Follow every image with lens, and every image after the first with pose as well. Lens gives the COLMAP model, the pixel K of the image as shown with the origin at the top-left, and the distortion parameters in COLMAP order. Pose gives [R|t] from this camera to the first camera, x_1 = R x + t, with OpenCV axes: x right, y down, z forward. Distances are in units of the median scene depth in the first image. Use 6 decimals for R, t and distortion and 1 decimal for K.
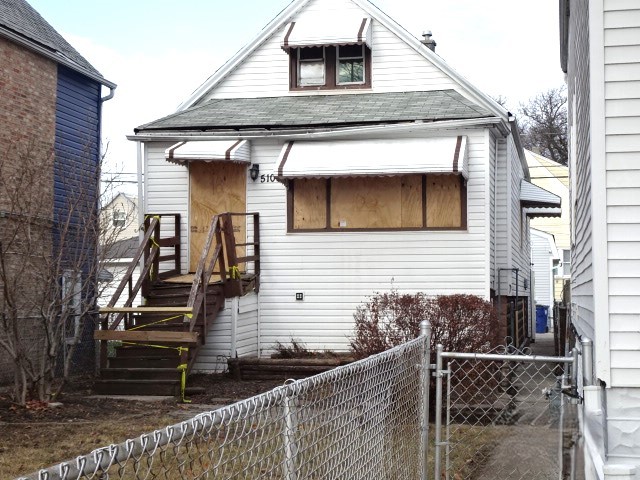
lens RADIAL K [[1109.4, 0, 320.0], [0, 1109.4, 240.0], [0, 0, 1]] dist [0.024089, 0.105506]
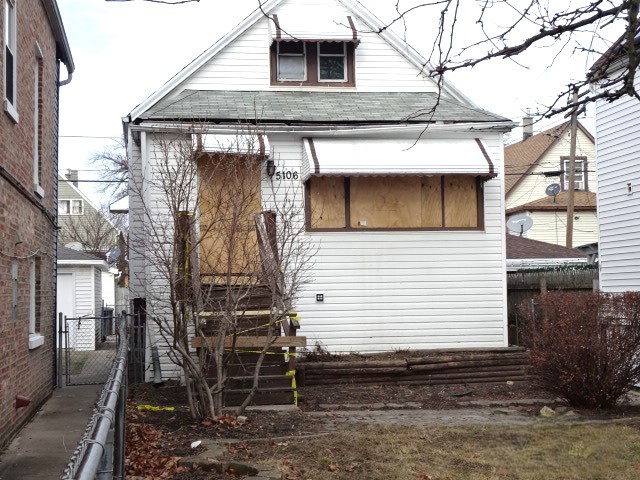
lens RADIAL K [[1109.4, 0, 320.0], [0, 1109.4, 240.0], [0, 0, 1]] dist [0.024089, 0.105506]
pose [[0.933480, 0.002179, 0.358624, -0.366177], [-0.001077, 0.999994, -0.003271, 0.003505], [-0.358629, 0.002667, 0.933476, 0.092501]]
